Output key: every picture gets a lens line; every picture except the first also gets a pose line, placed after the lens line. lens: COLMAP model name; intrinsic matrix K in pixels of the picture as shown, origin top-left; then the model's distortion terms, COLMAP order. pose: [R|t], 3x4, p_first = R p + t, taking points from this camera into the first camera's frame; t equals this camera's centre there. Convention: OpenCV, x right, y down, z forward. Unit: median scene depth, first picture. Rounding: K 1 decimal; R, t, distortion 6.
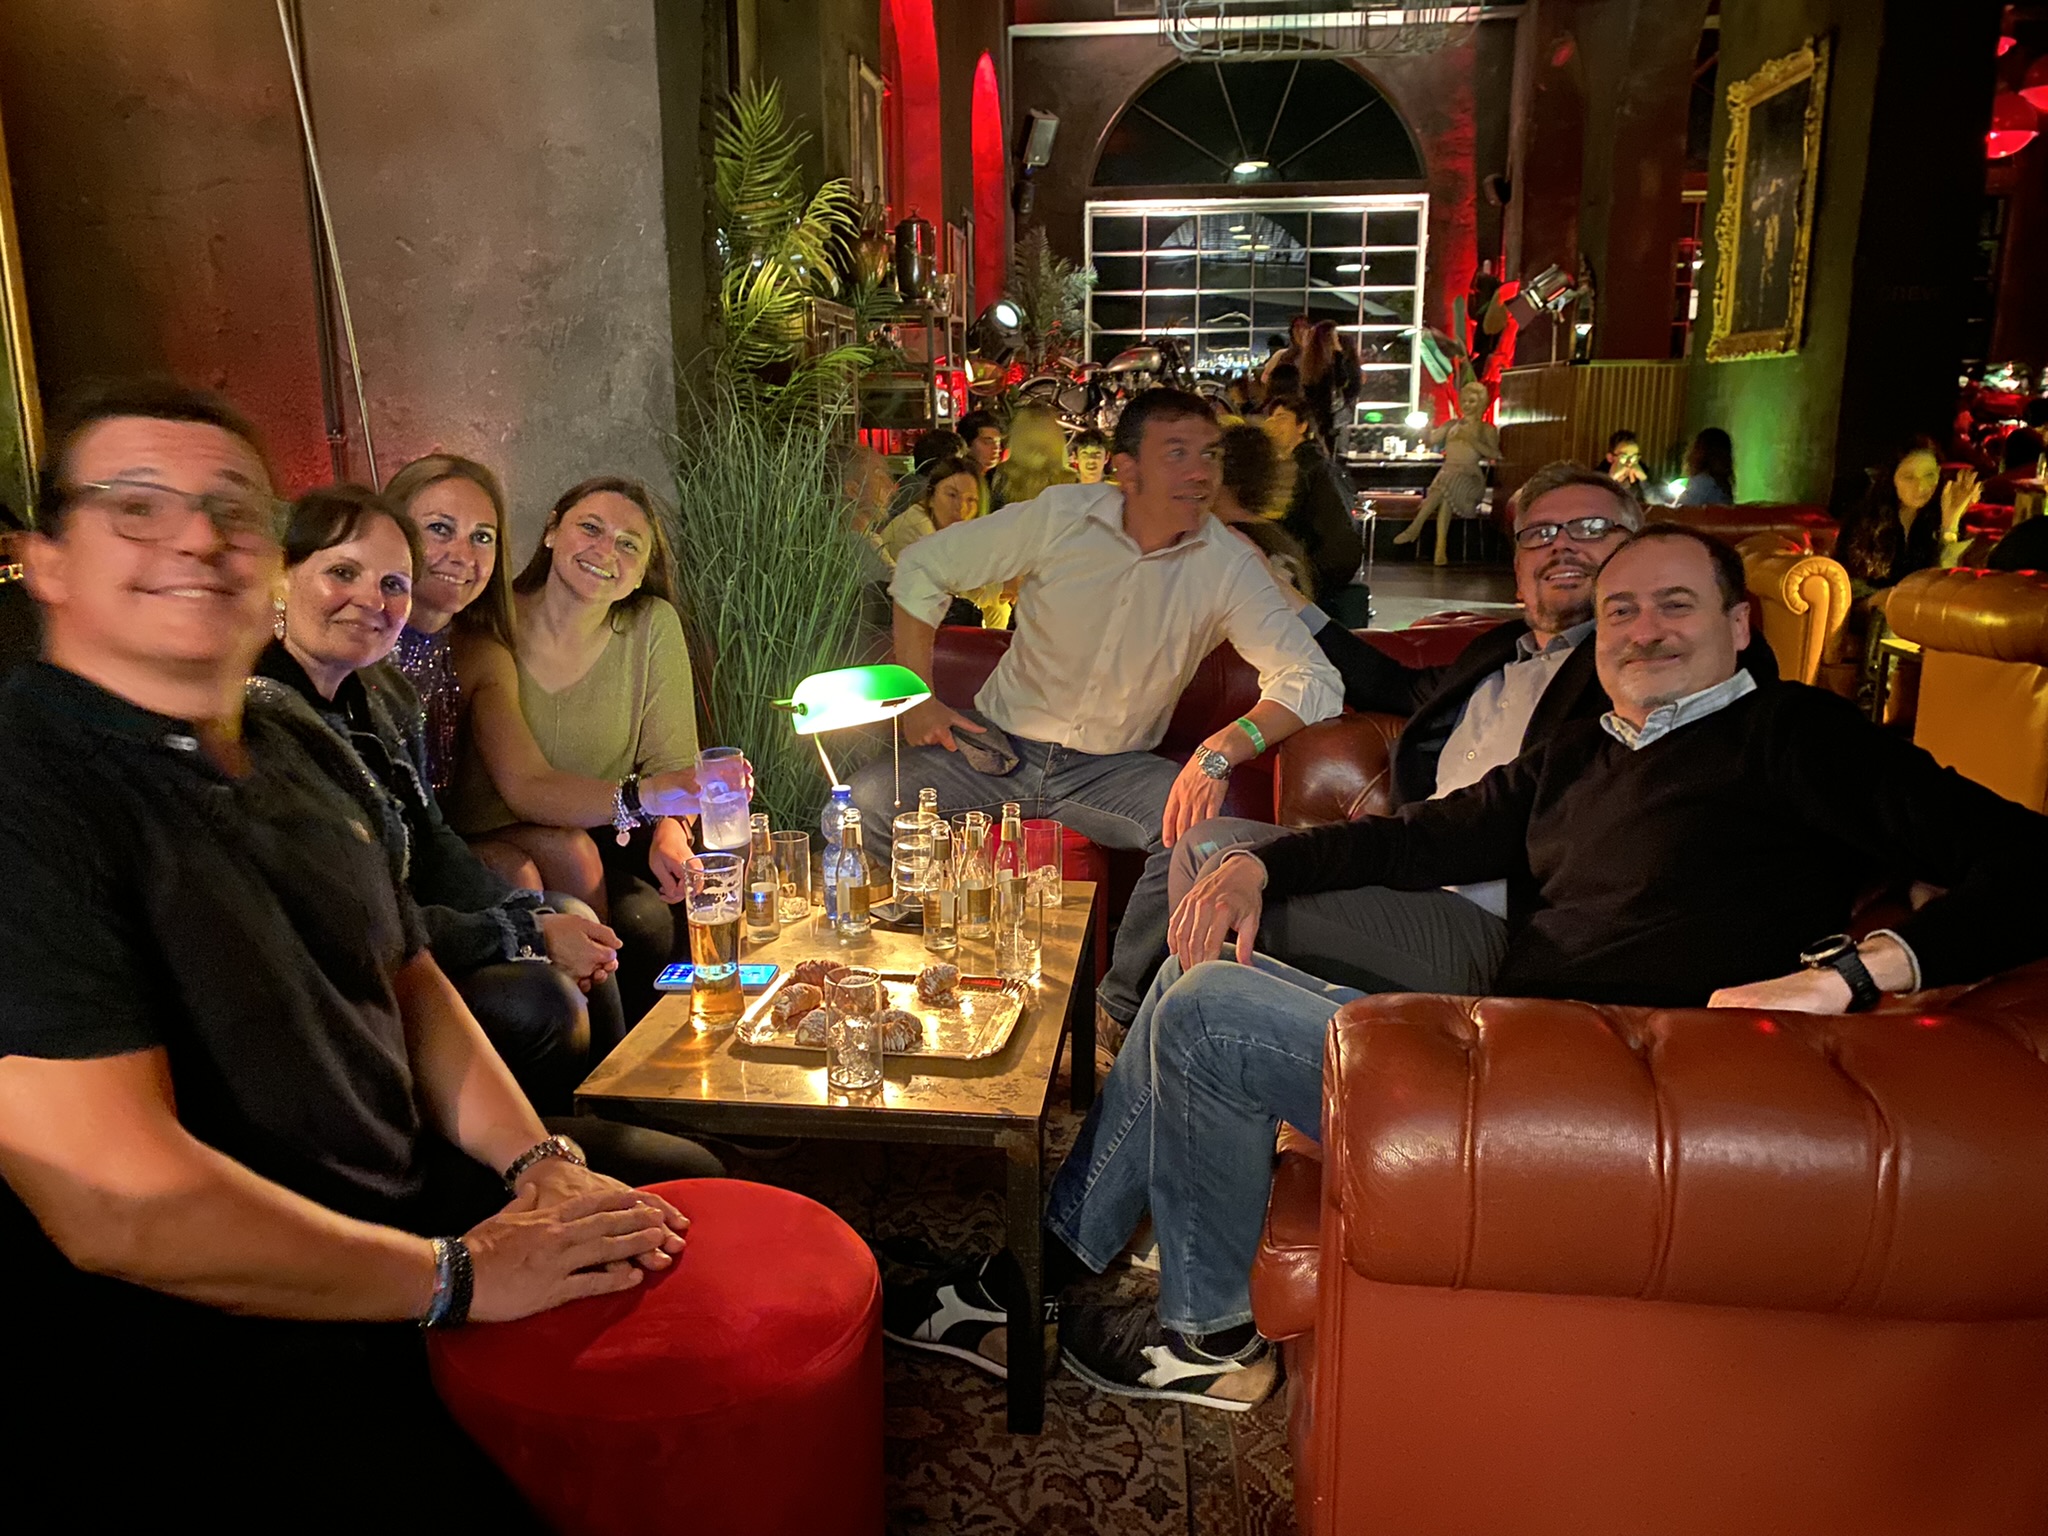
lens RADIAL K [[1589.4, 0, 986.0], [0, 1589.4, 786.9], [0, 0, 1]] dist [0.022611, -0.019874]
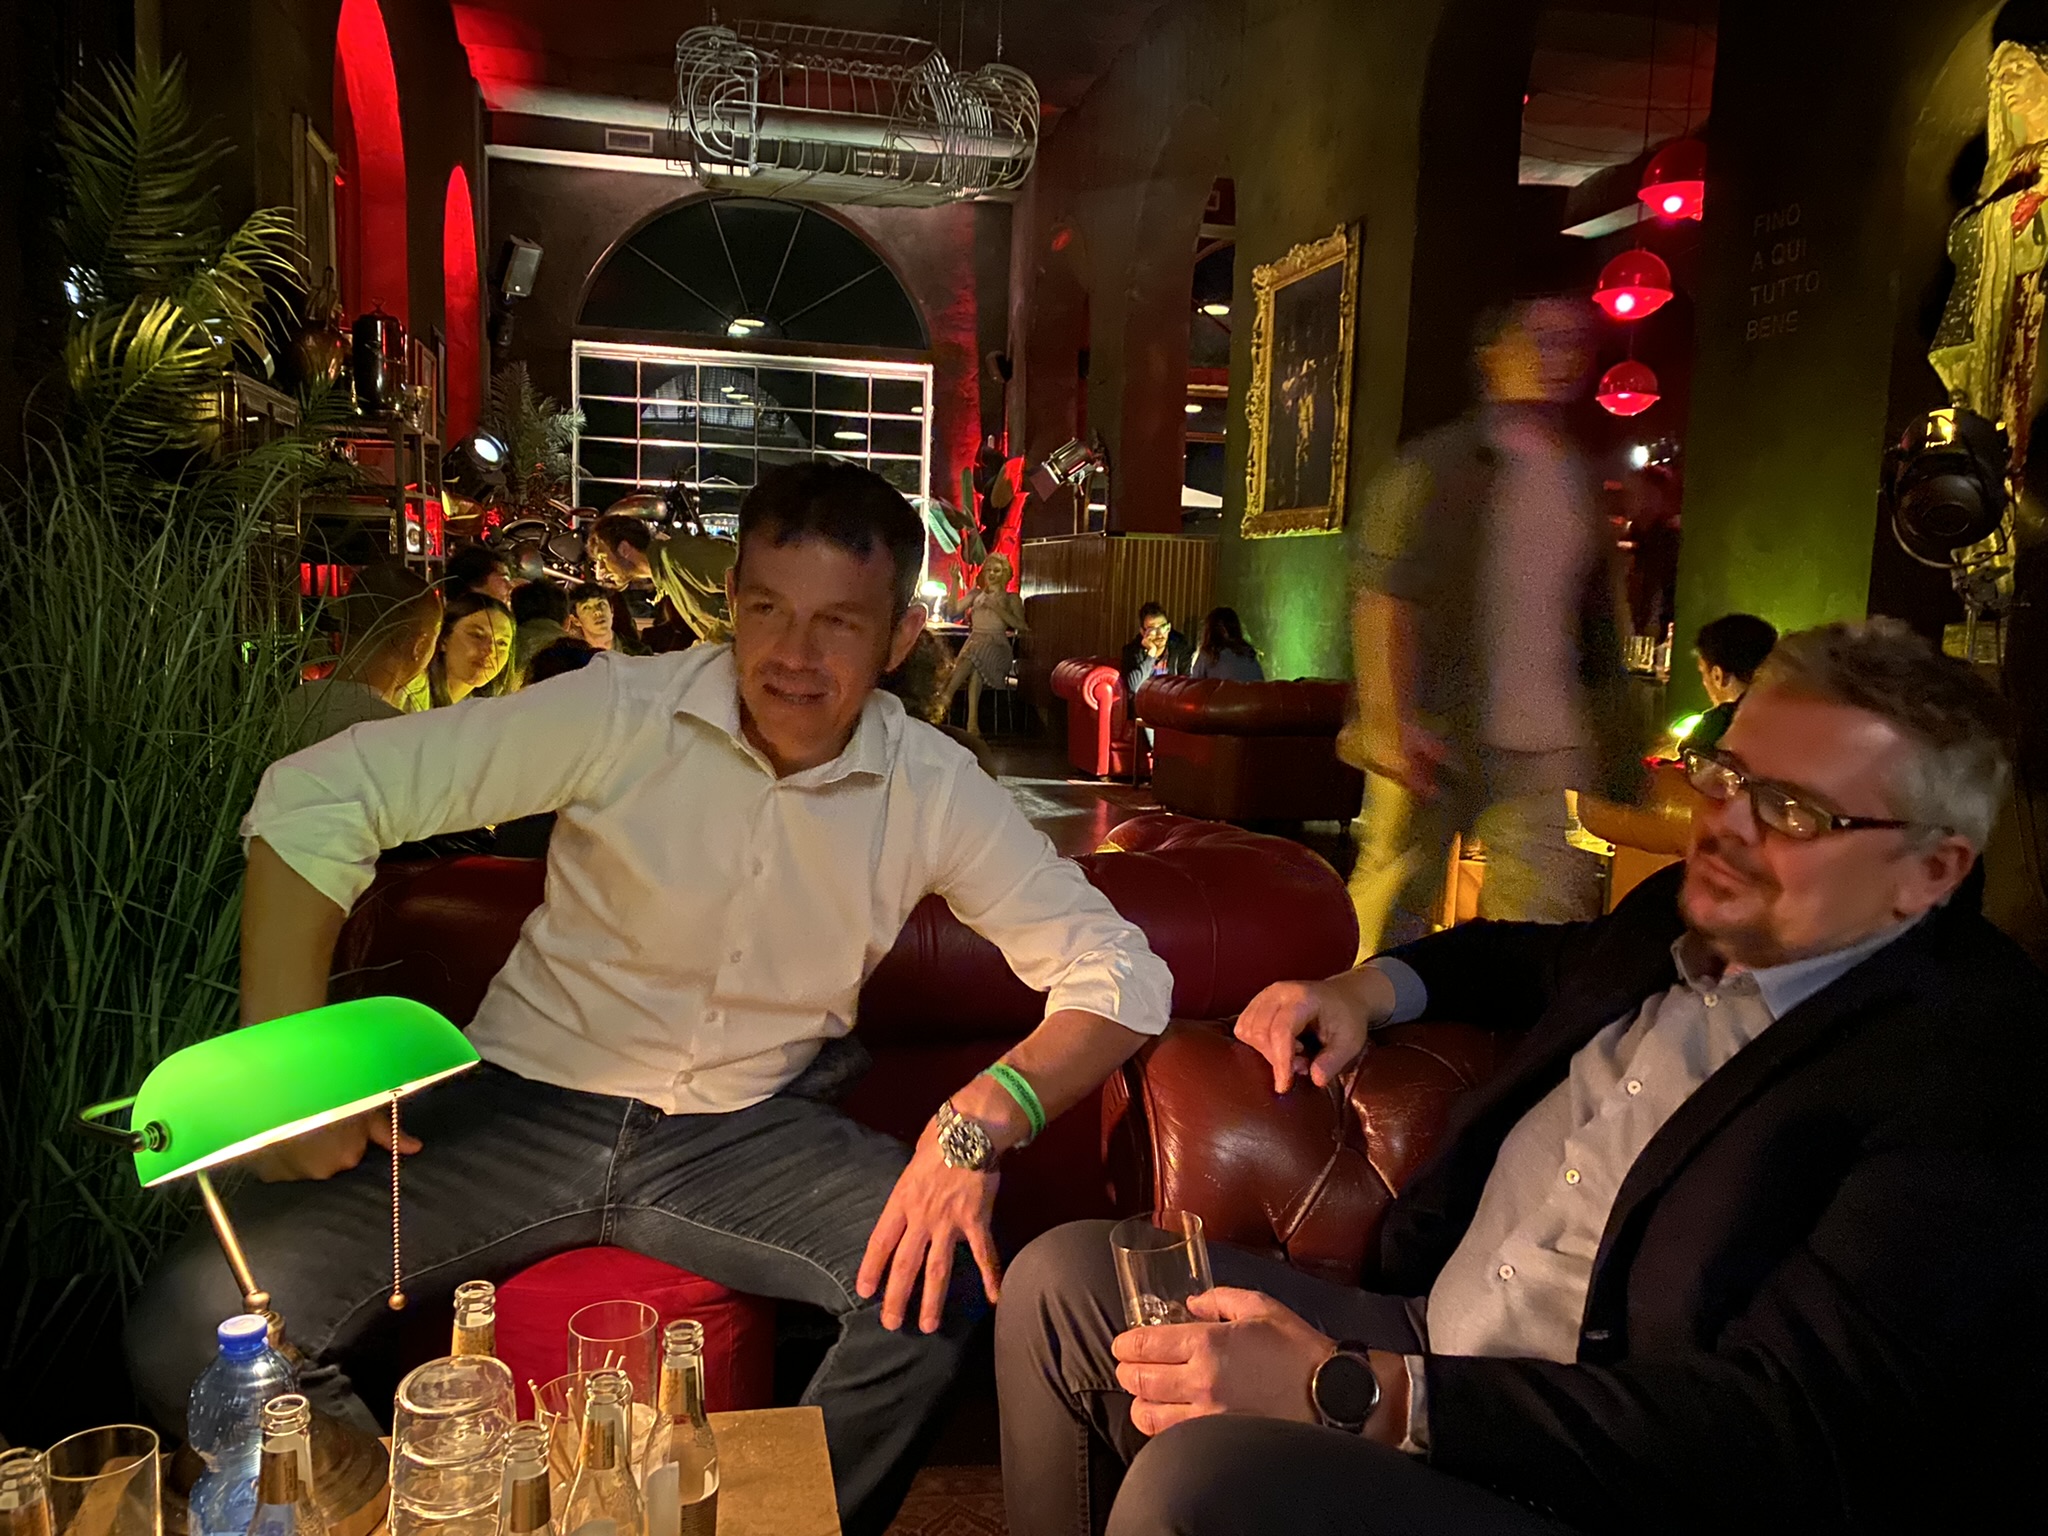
lens RADIAL K [[1589.4, 0, 1014.2], [0, 1589.4, 758.8], [0, 0, 1]] dist [0.022611, -0.019874]
pose [[0.941165, 0.004067, 0.337923, -0.013322], [0.036098, 0.992997, -0.112489, -0.026053], [-0.336014, 0.118069, 0.934427, 0.149472]]
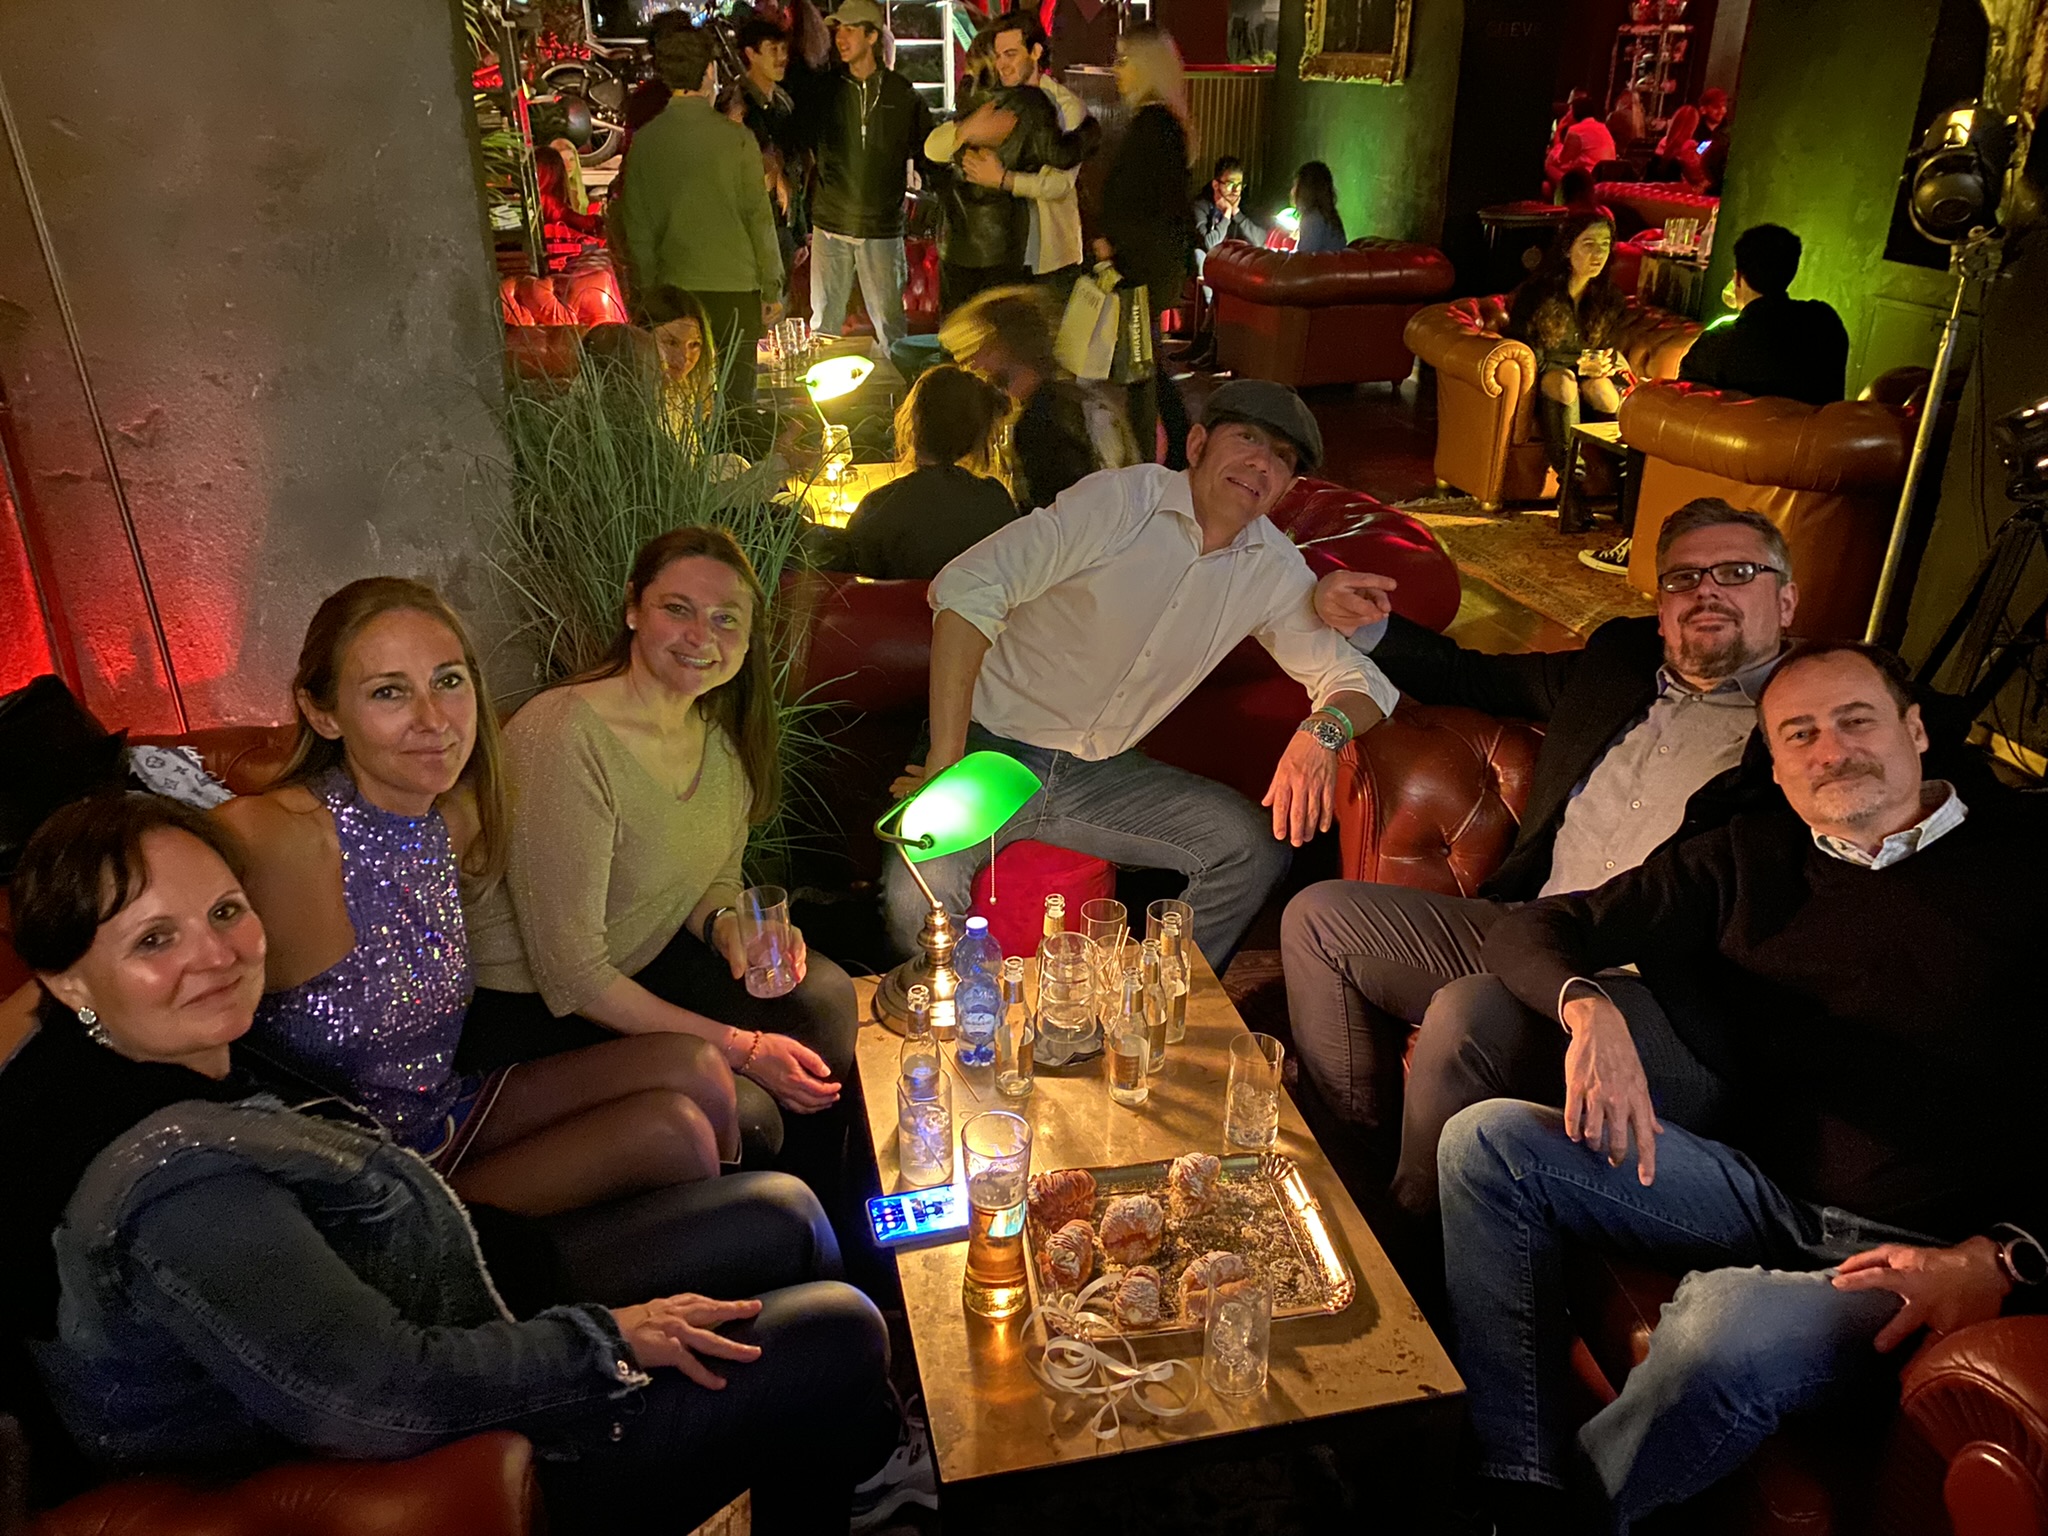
lens RADIAL K [[1589.4, 0, 1000.8], [0, 1589.4, 779.0], [0, 0, 1]] dist [0.022611, -0.019874]
pose [[0.941130, -0.139683, 0.307838, -0.094105], [0.073487, 0.973398, 0.217017, -0.073598], [-0.329962, -0.181619, 0.926358, 0.062779]]
